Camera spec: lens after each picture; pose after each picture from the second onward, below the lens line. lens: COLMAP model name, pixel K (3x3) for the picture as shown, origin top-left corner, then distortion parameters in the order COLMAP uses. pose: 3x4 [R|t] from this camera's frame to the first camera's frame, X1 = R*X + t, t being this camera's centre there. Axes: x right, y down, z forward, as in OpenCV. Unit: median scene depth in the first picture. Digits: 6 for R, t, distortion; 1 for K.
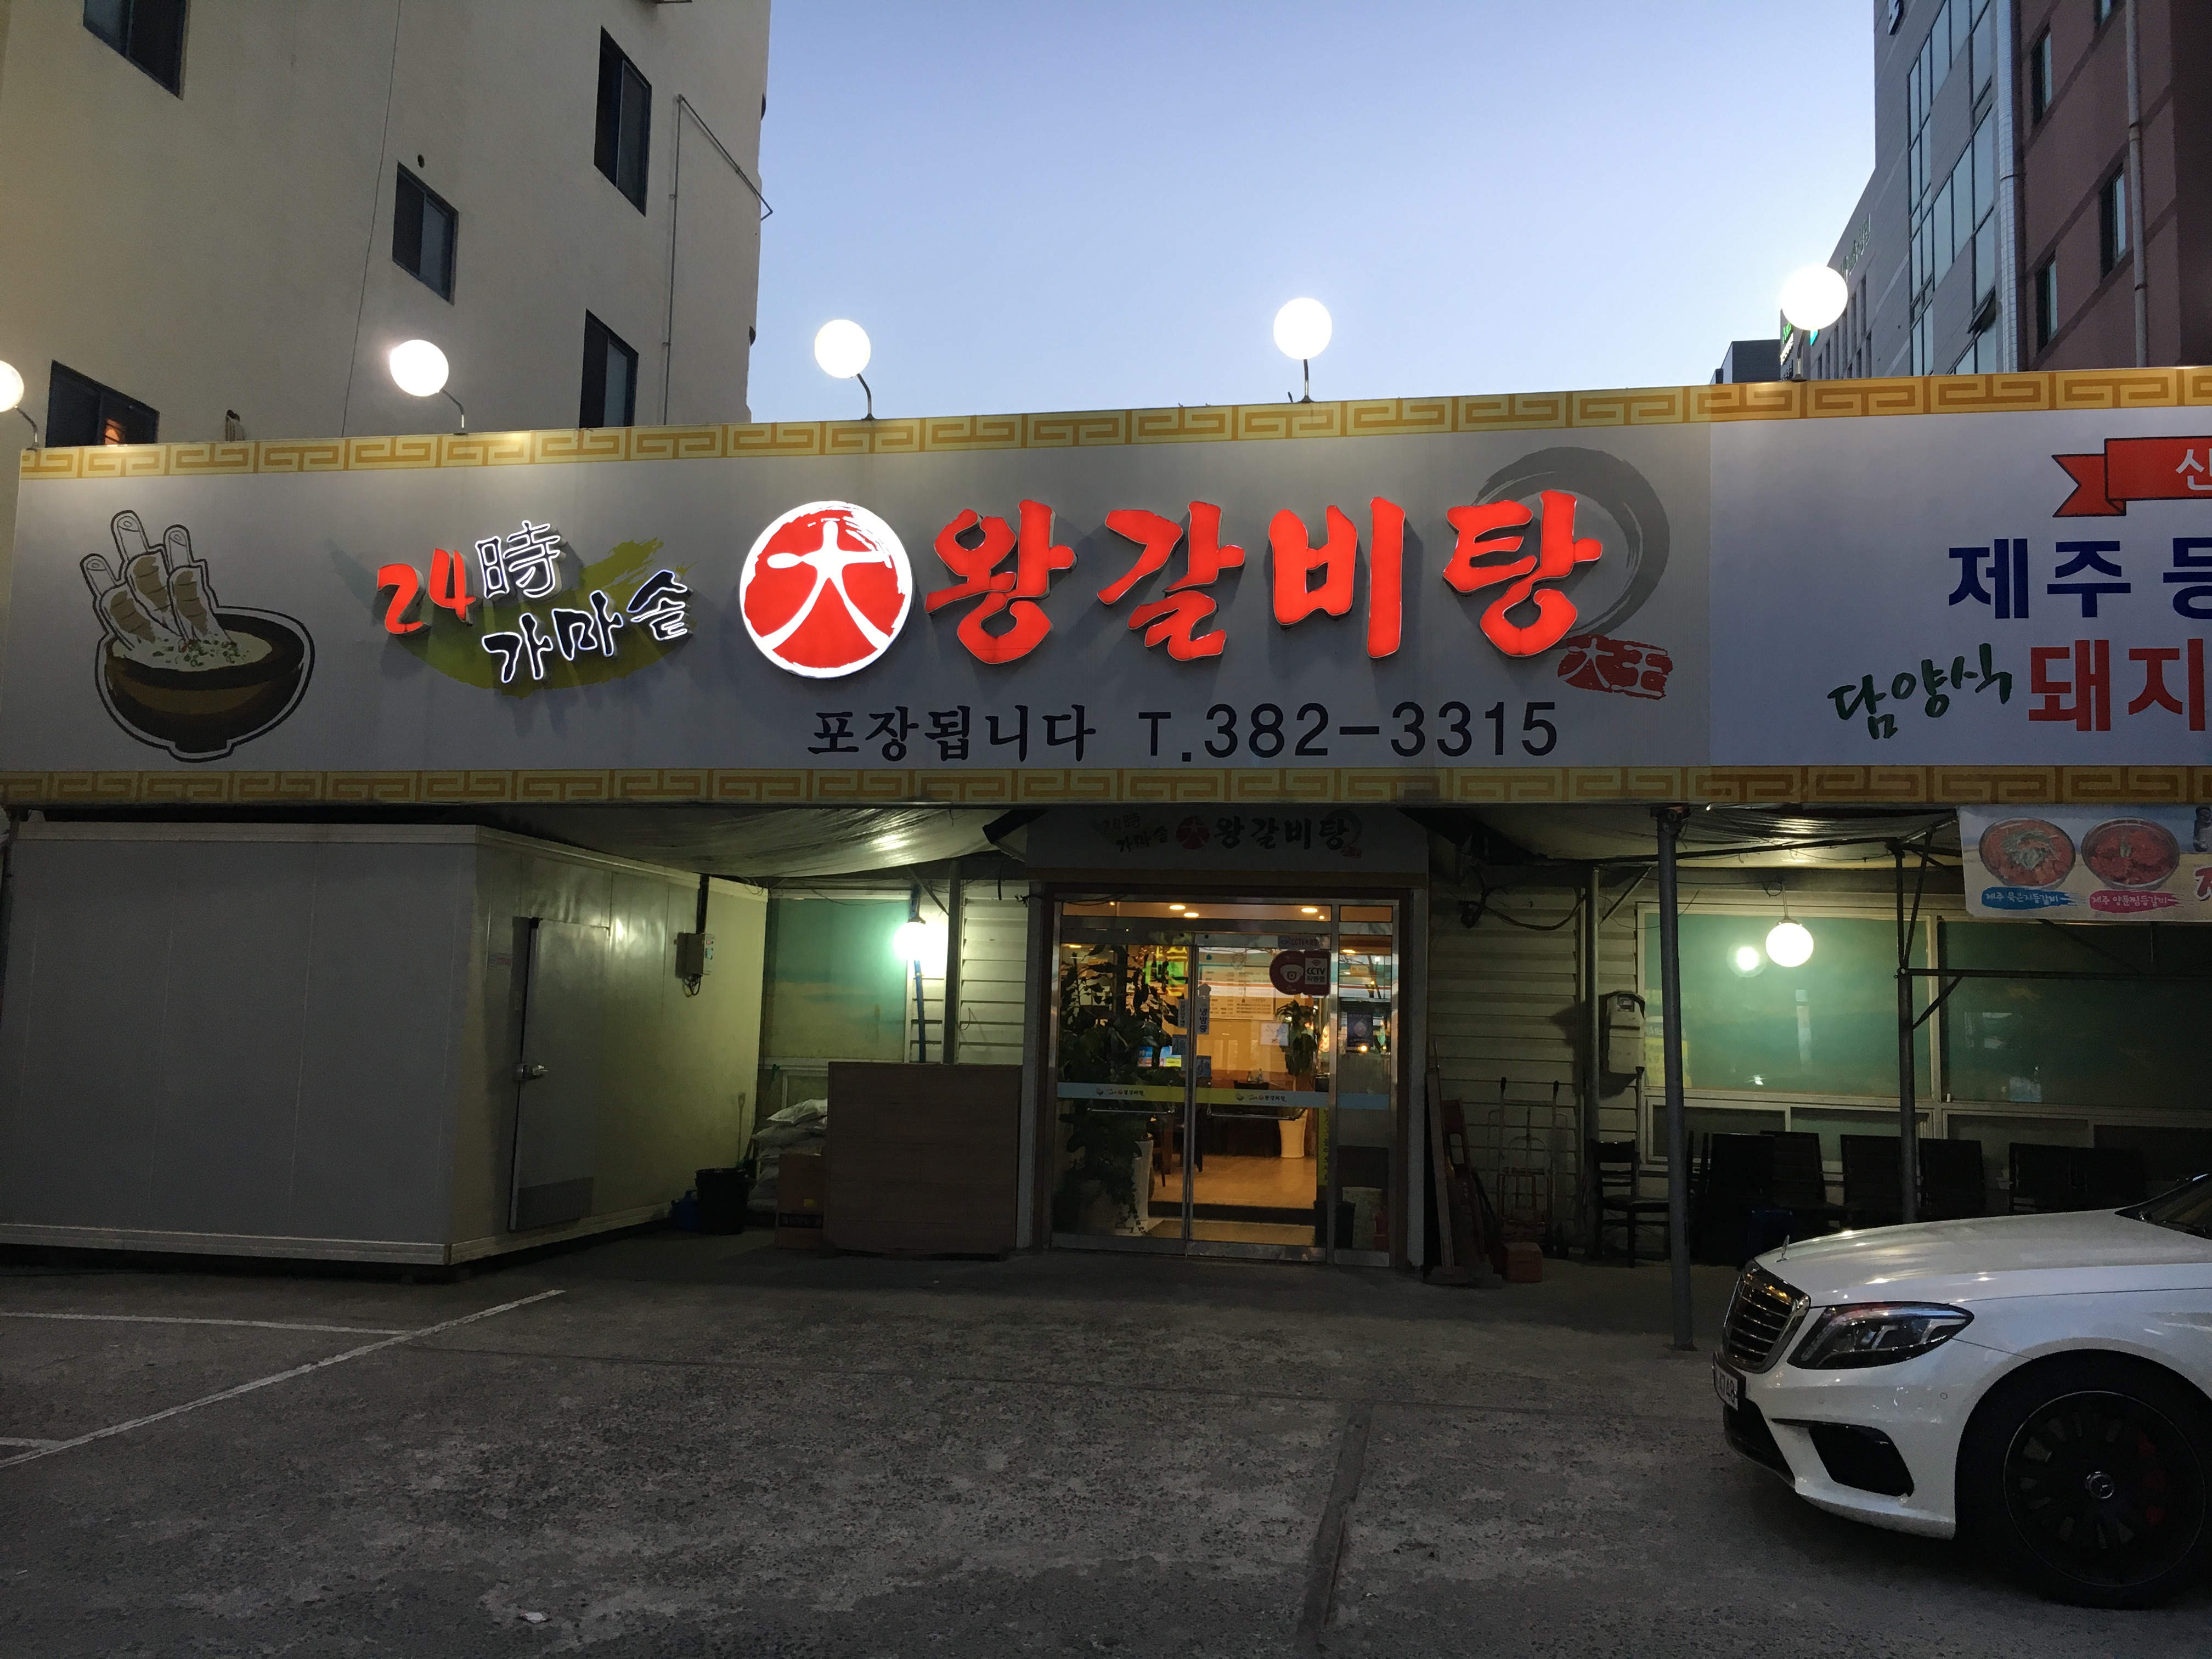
lens RADIAL K [[1870.3, 0, 1106.9], [0, 1870.3, 823.3], [0, 0, 1]] dist [0.015502, 0.002411]
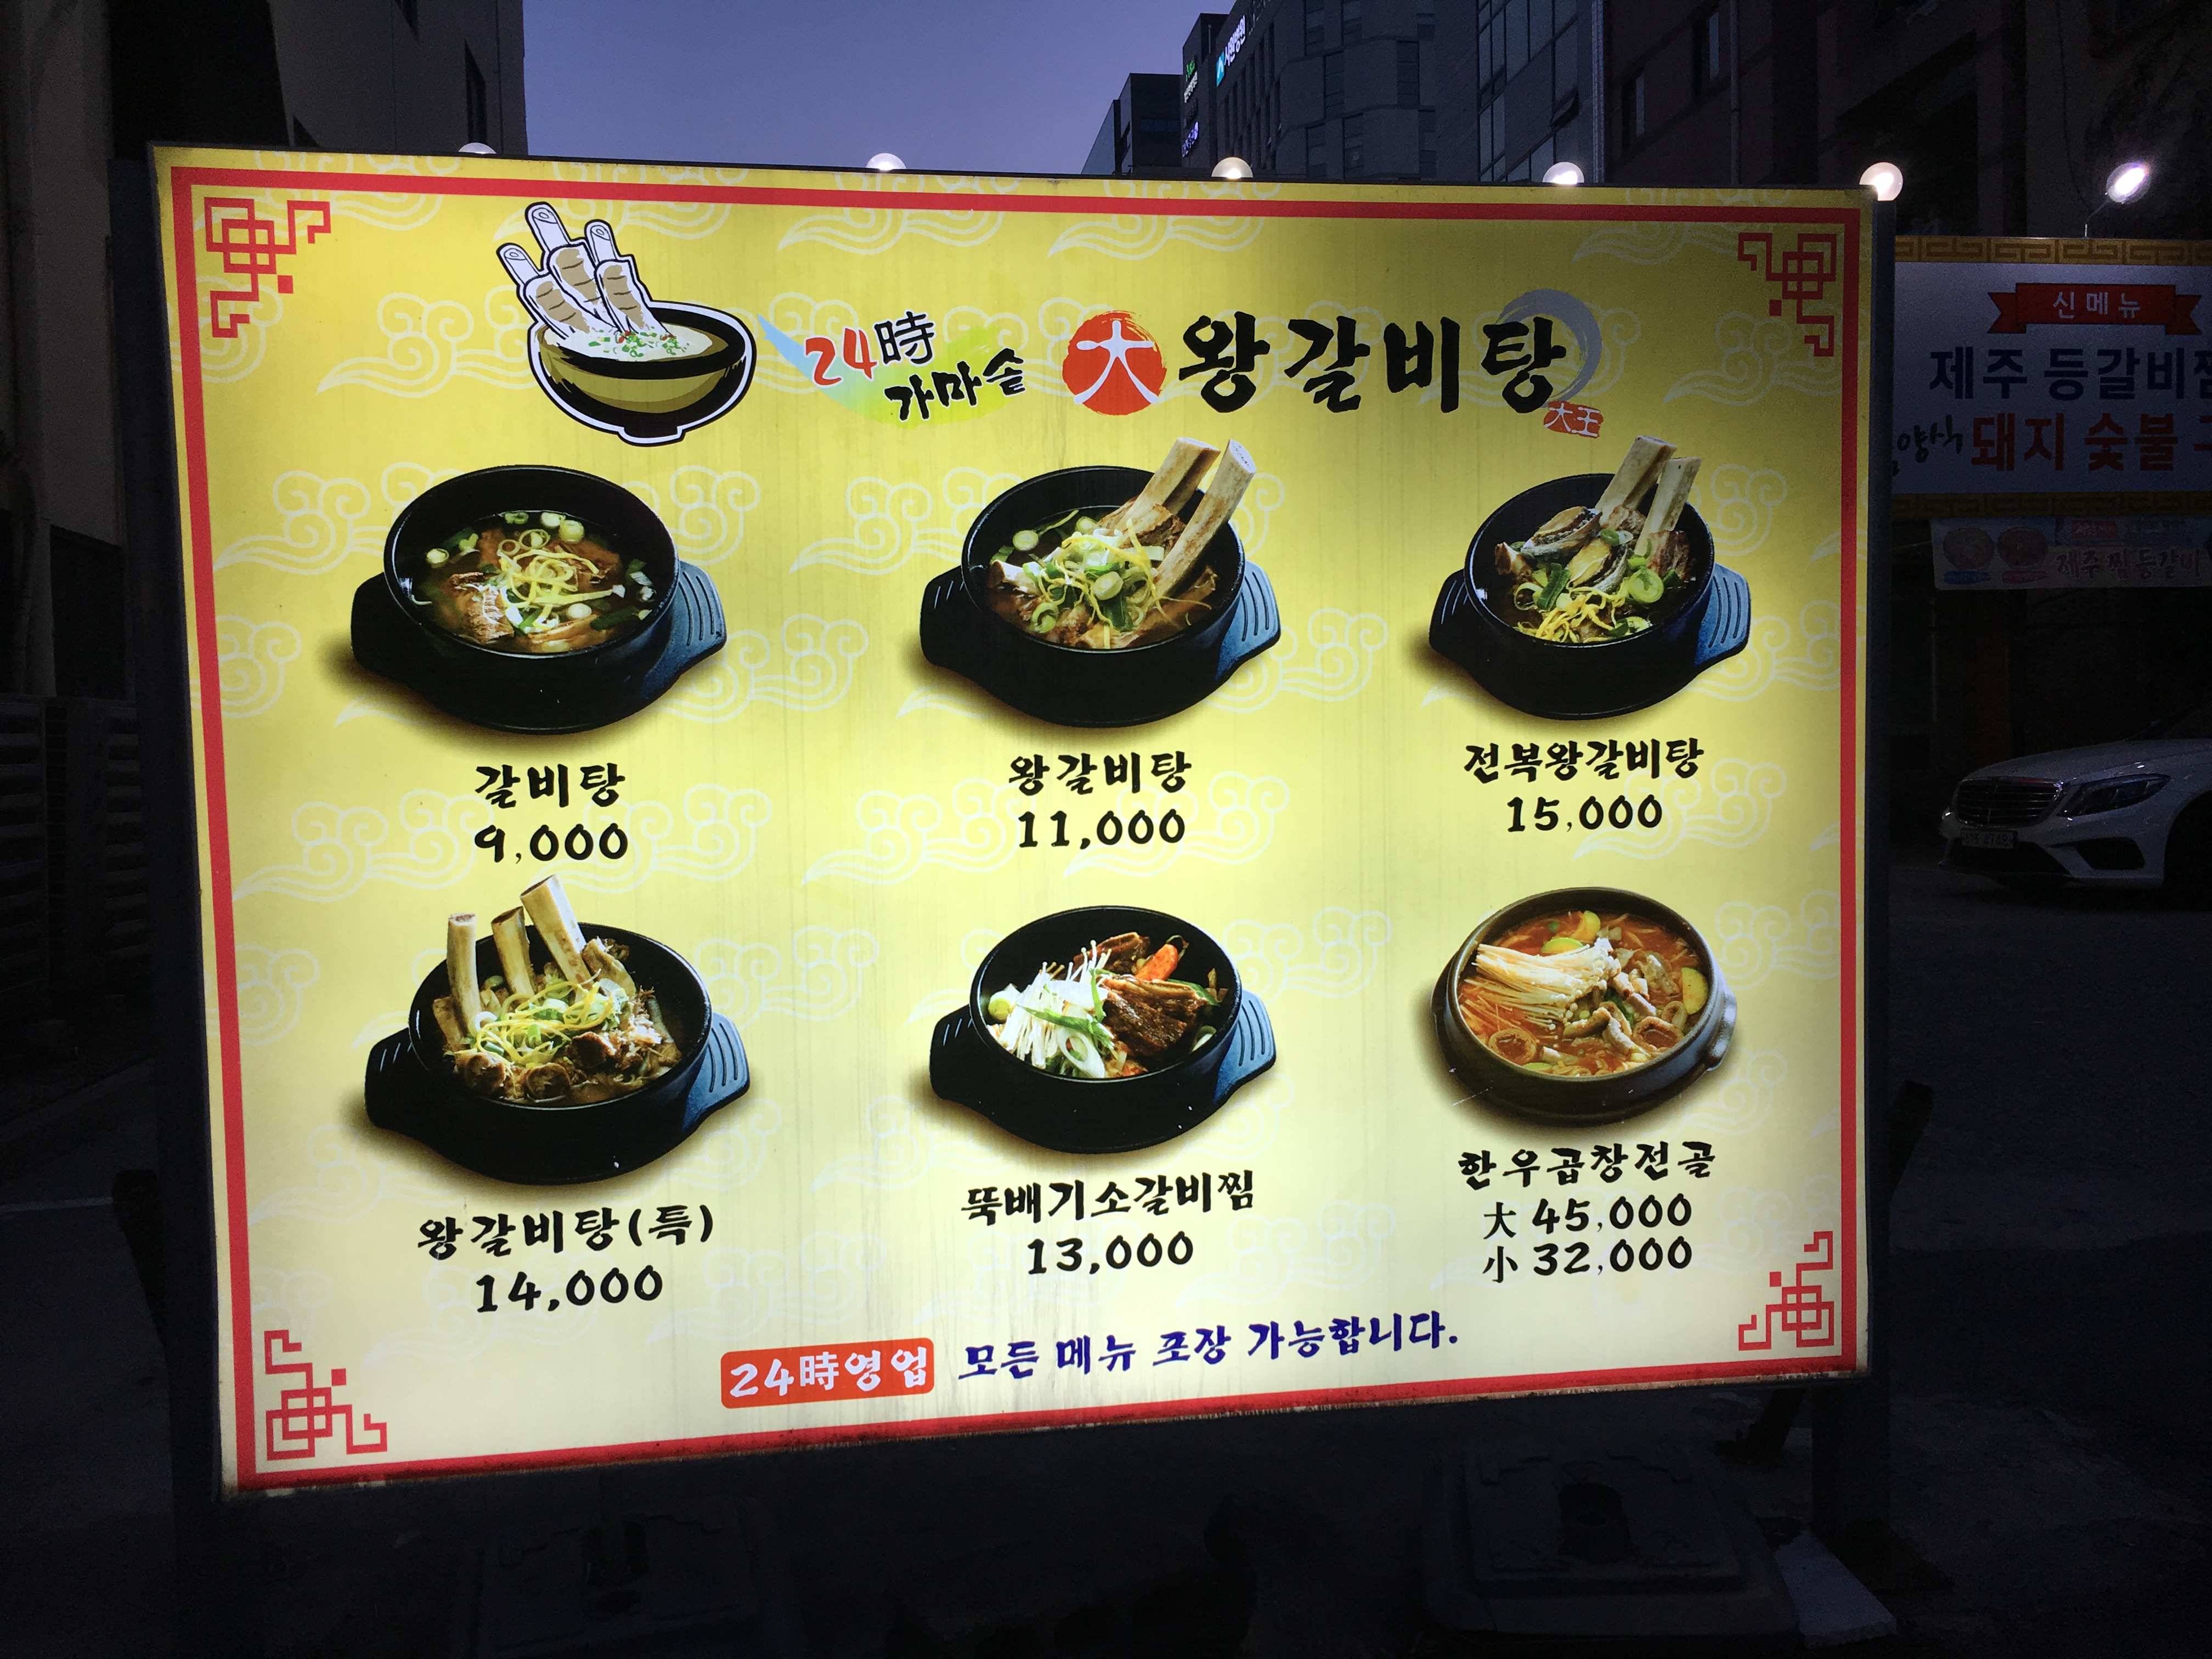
lens RADIAL K [[1870.3, 0, 1101.8], [0, 1870.3, 834.3], [0, 0, 1]] dist [0.015502, 0.002411]
pose [[0.943128, -0.066028, 0.325805, -0.749356], [0.016548, 0.988186, 0.152363, 0.000717], [-0.332016, -0.138307, 0.933079, -0.290660]]
